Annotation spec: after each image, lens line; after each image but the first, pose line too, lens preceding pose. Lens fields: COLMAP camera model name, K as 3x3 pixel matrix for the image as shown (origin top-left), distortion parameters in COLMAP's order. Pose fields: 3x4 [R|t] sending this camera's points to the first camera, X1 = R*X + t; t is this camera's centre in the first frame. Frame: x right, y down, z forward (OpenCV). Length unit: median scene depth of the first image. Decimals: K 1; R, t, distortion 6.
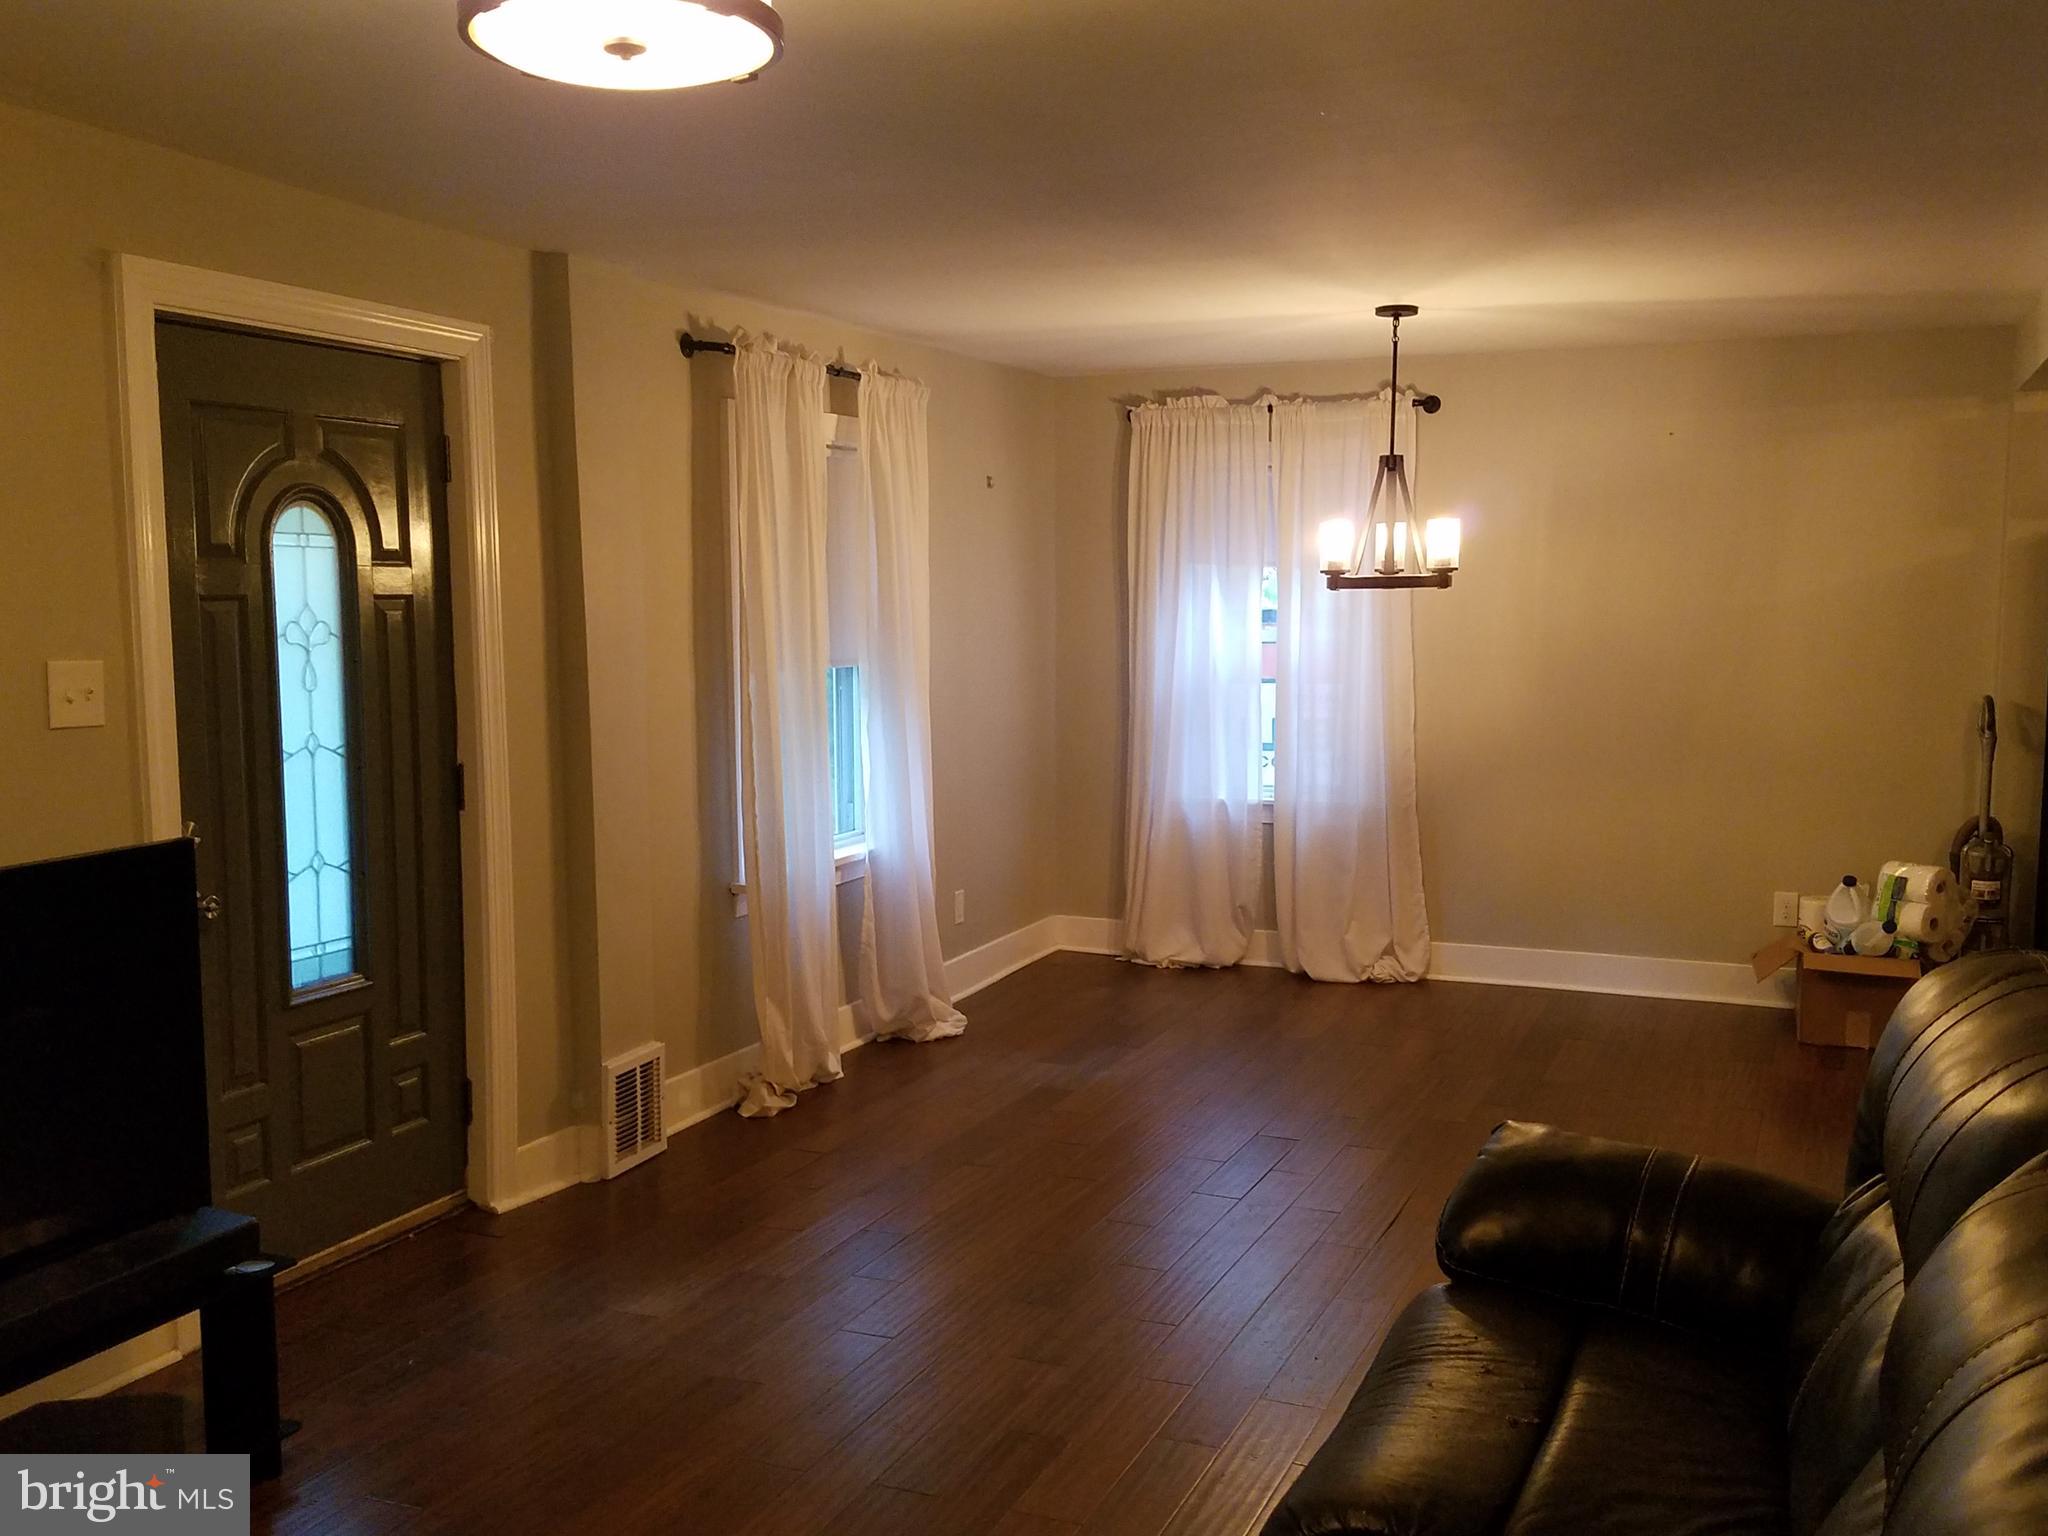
lens RADIAL K [[1726.2, 0, 1021.2], [0, 1726.2, 836.2], [0, 0, 1]] dist [0.001142, -0.048526]
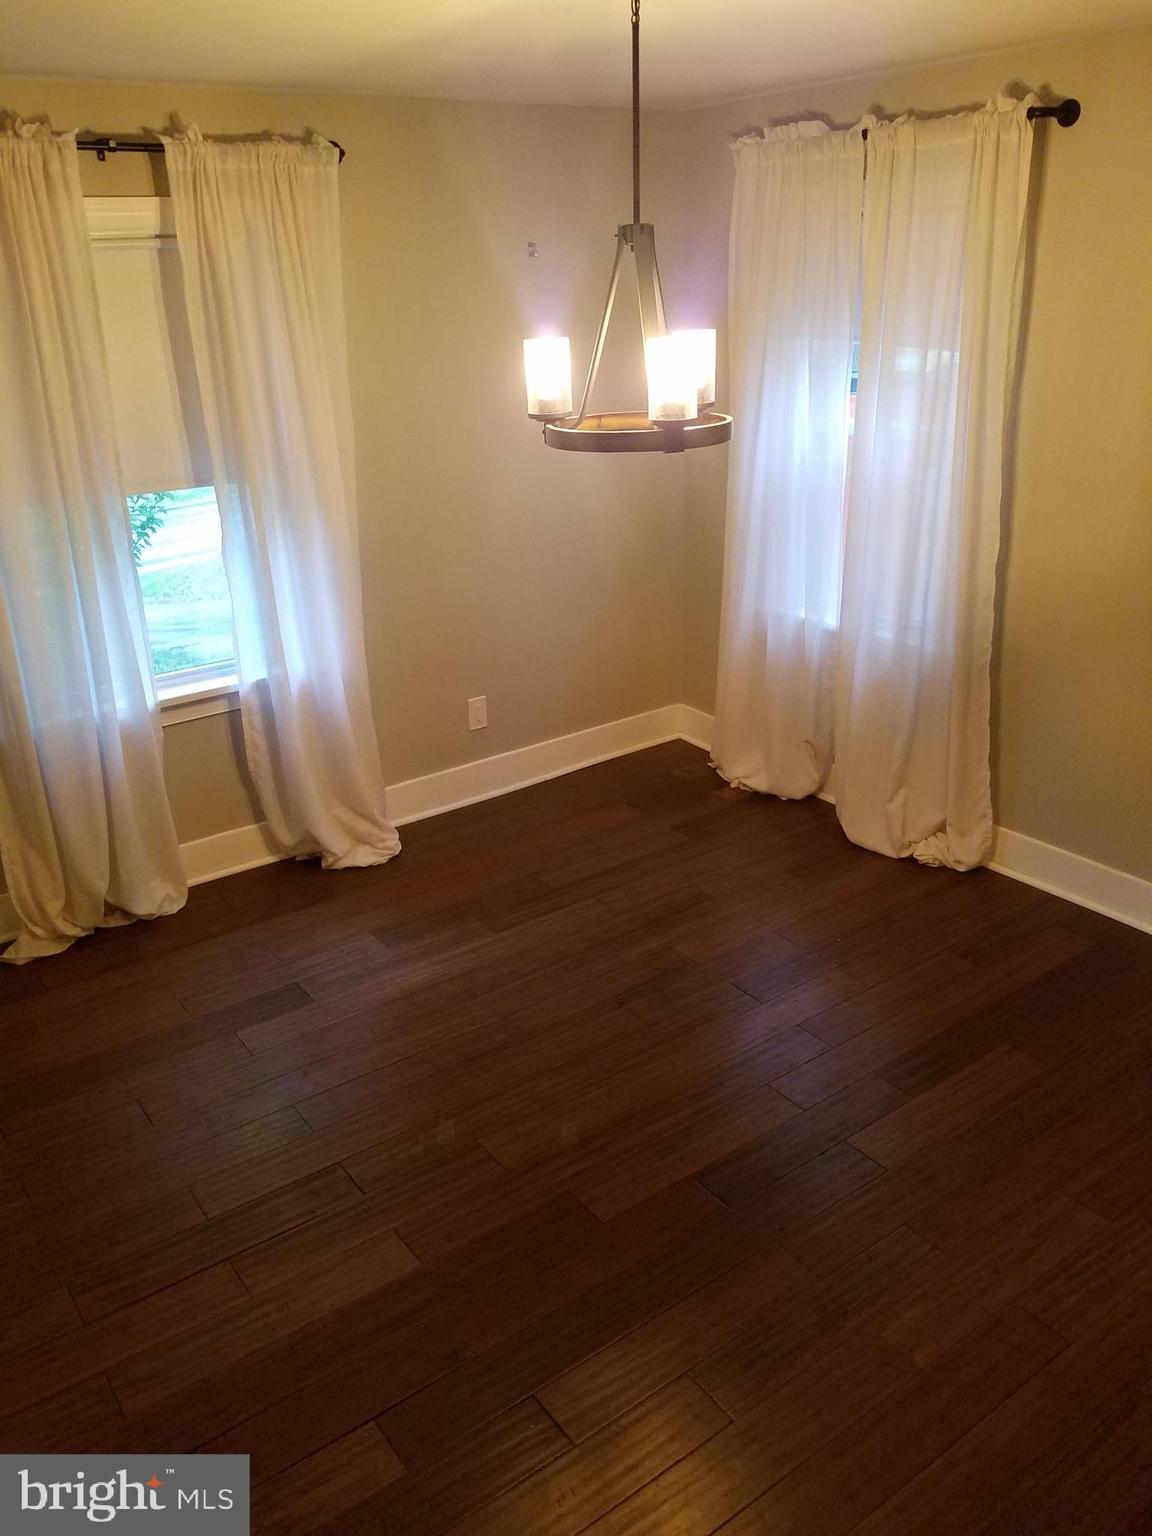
lens RADIAL K [[1166.6, 0, 576.0], [0, 1166.6, 768.0], [0, 0, 1]] dist [-0.064343, -0.001327]
pose [[0.861723, 0.169172, -0.478345, 0.325445], [-0.039172, 0.962146, 0.269706, -0.107196], [0.505864, -0.213674, 0.835730, 0.448321]]
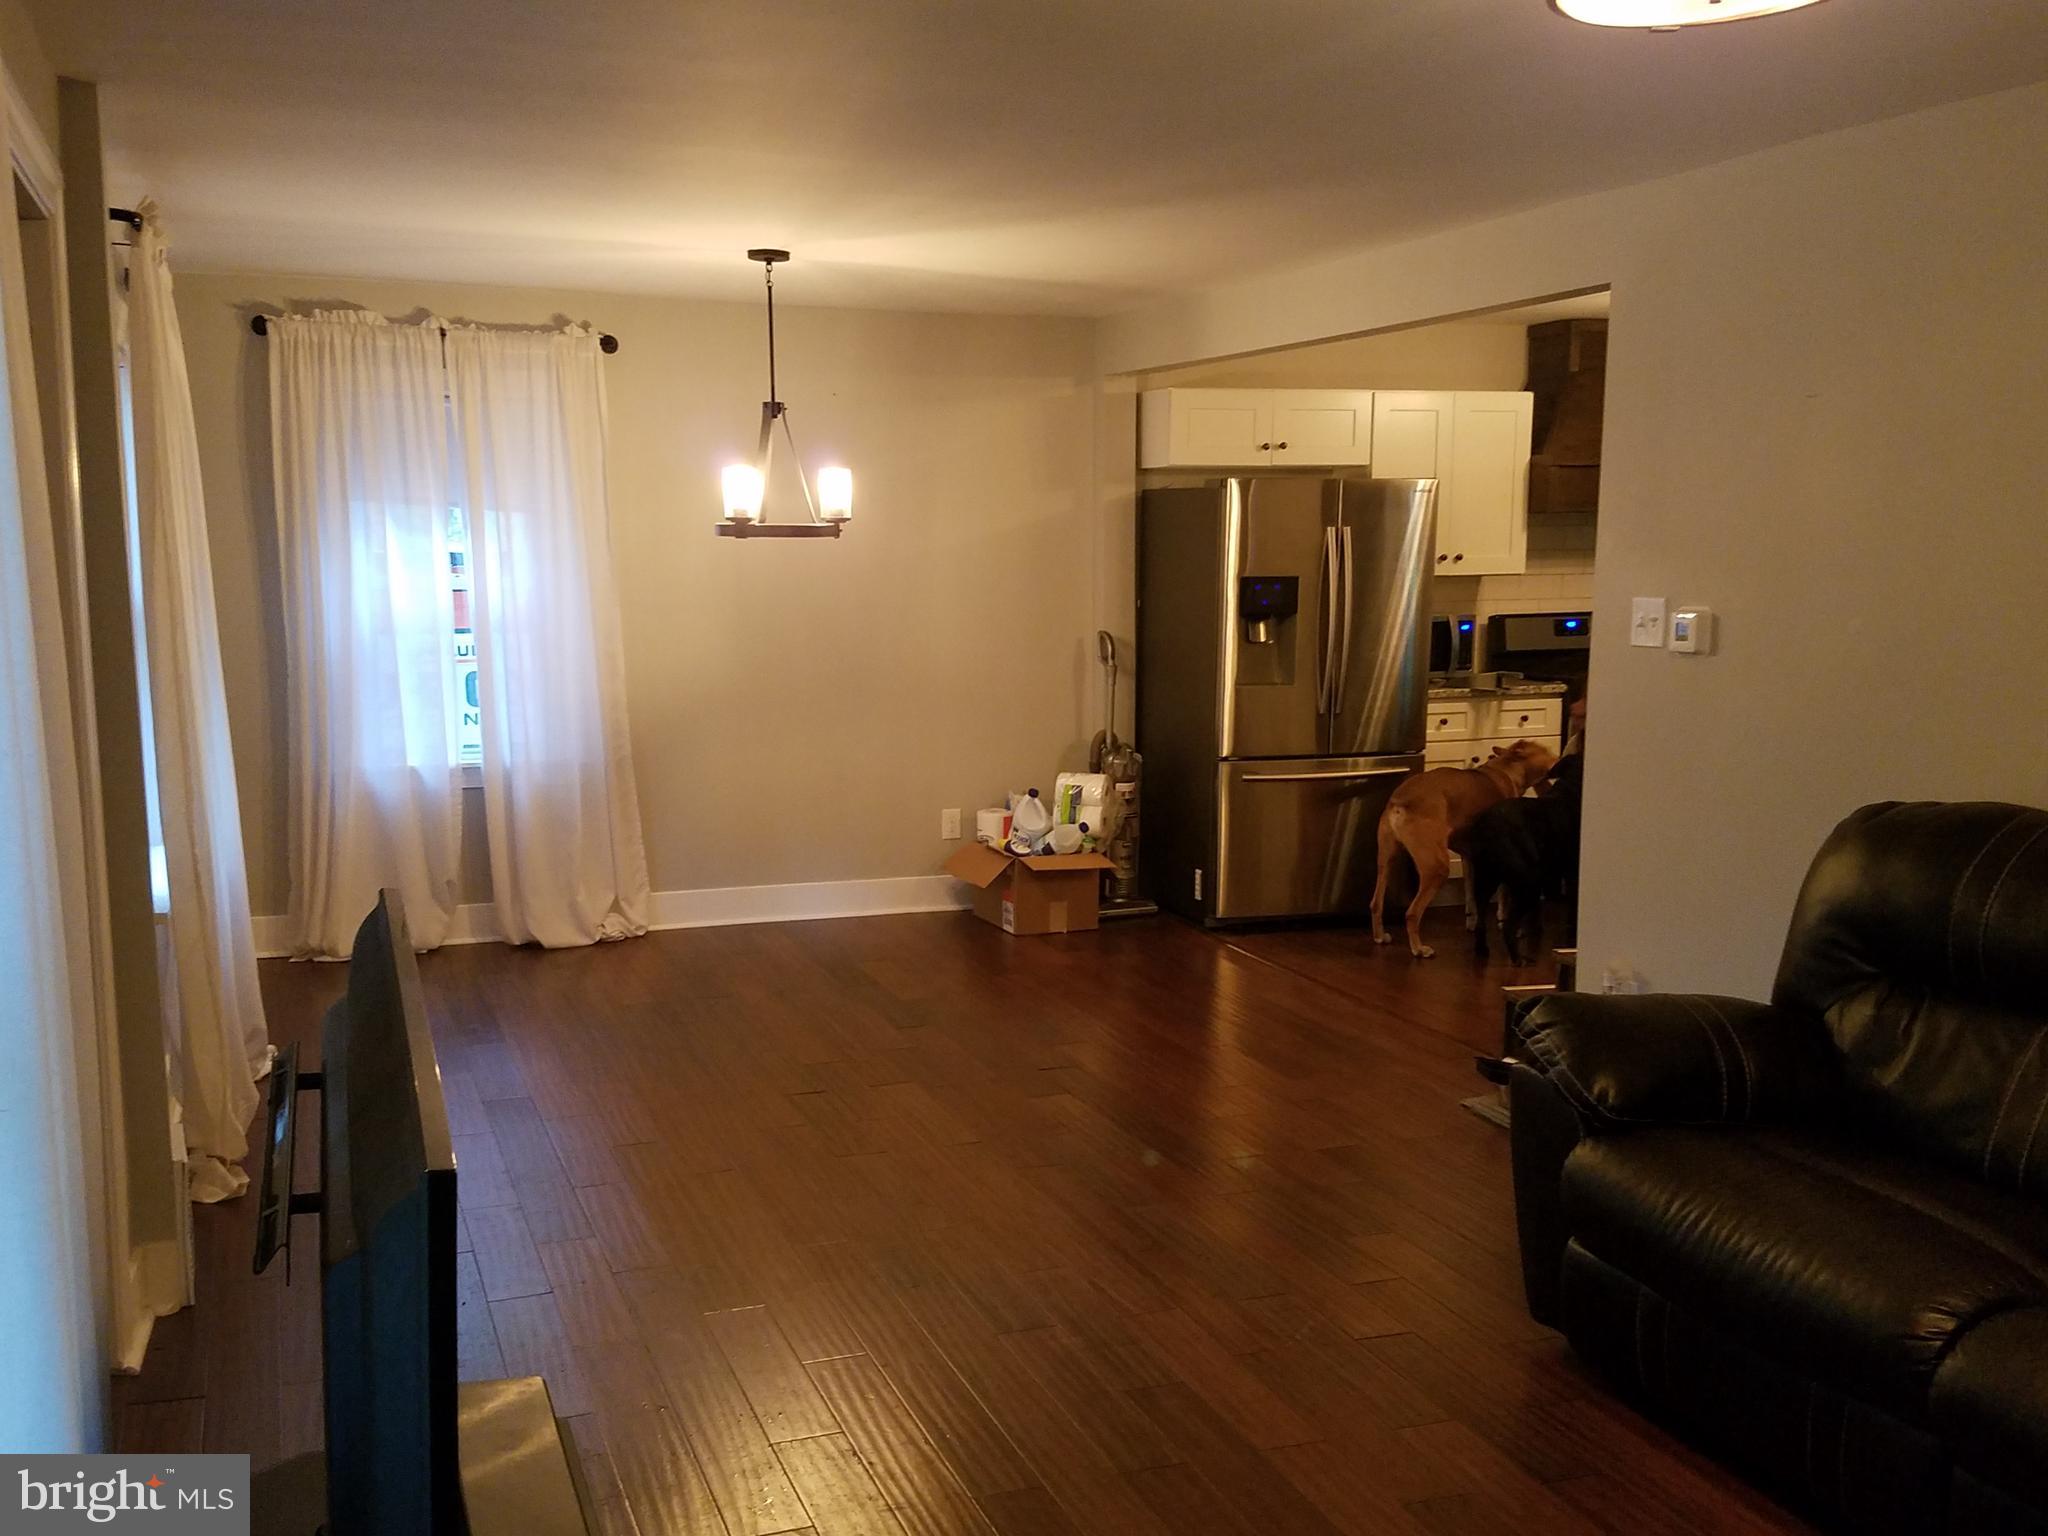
lens RADIAL K [[1726.2, 0, 1021.2], [0, 1726.2, 836.2], [0, 0, 1]] dist [0.001142, -0.048526]
pose [[0.722131, -0.103364, 0.683990, -0.284569], [0.080215, 0.994615, 0.065618, -0.019229], [-0.687090, 0.007481, 0.726534, 0.133679]]
